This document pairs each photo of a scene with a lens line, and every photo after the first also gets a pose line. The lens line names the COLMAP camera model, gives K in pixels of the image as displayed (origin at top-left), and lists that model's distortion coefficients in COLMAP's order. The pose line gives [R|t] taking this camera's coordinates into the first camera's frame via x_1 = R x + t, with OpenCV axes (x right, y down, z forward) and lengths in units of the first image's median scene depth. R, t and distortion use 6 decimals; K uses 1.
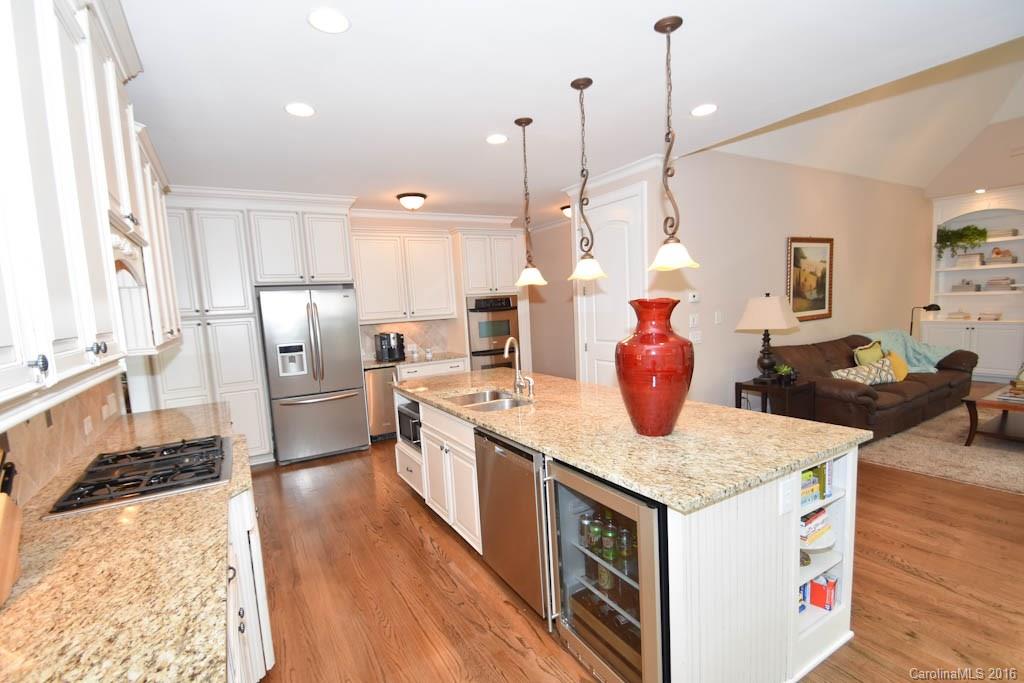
lens RADIAL K [[459.8, 0, 508.4], [0, 459.8, 355.4], [0, 0, 1]] dist [0.029213, -0.025887]
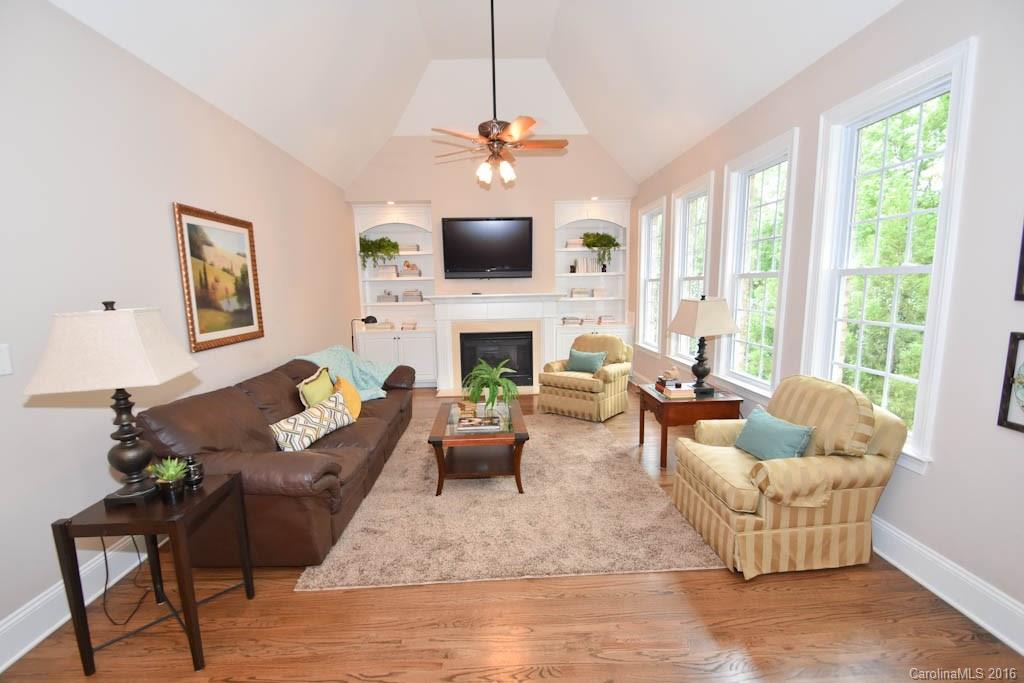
lens RADIAL K [[459.8, 0, 508.4], [0, 459.8, 355.4], [0, 0, 1]] dist [0.029213, -0.025887]
pose [[0.475930, -0.086752, 0.875194, 0.270015], [0.097478, 0.994195, 0.045539, -0.051937], [-0.874065, 0.063639, 0.481623, 0.357539]]
